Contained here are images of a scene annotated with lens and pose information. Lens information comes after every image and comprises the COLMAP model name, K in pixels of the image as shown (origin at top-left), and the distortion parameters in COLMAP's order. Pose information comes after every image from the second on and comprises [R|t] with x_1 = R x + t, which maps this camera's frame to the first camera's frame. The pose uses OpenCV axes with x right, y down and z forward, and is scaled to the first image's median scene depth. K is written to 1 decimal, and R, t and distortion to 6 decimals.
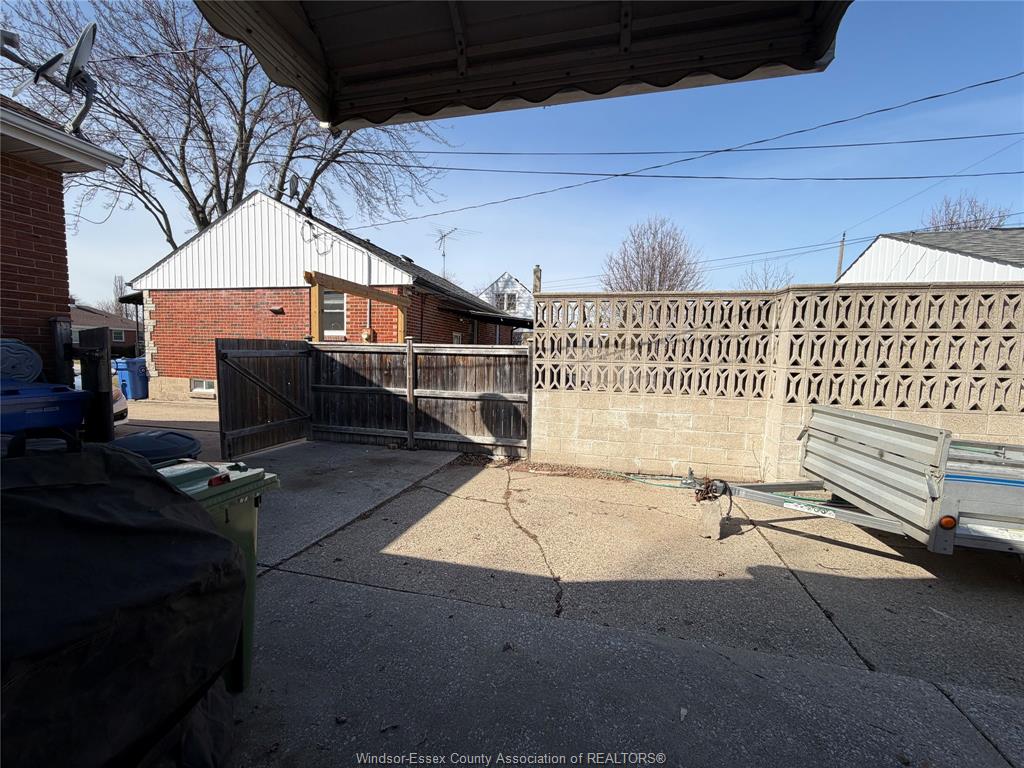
lens RADIAL K [[407.4, 0, 508.3], [0, 407.4, 385.7], [0, 0, 1]] dist [-0.000991, -0.000157]
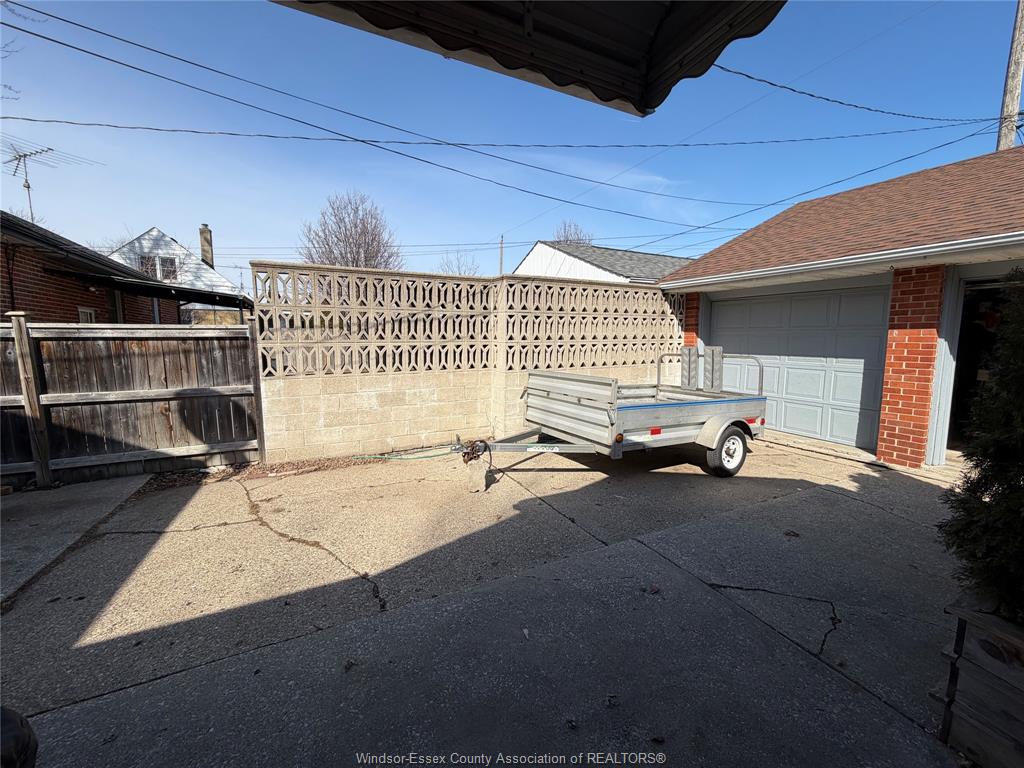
lens RADIAL K [[407.4, 0, 510.7], [0, 407.4, 386.4], [0, 0, 1]] dist [-0.000991, -0.000157]
pose [[0.761361, -0.101785, 0.640289, -0.102604], [0.069360, 0.994719, 0.075652, -0.002036], [-0.644608, -0.013188, 0.764400, 0.044840]]
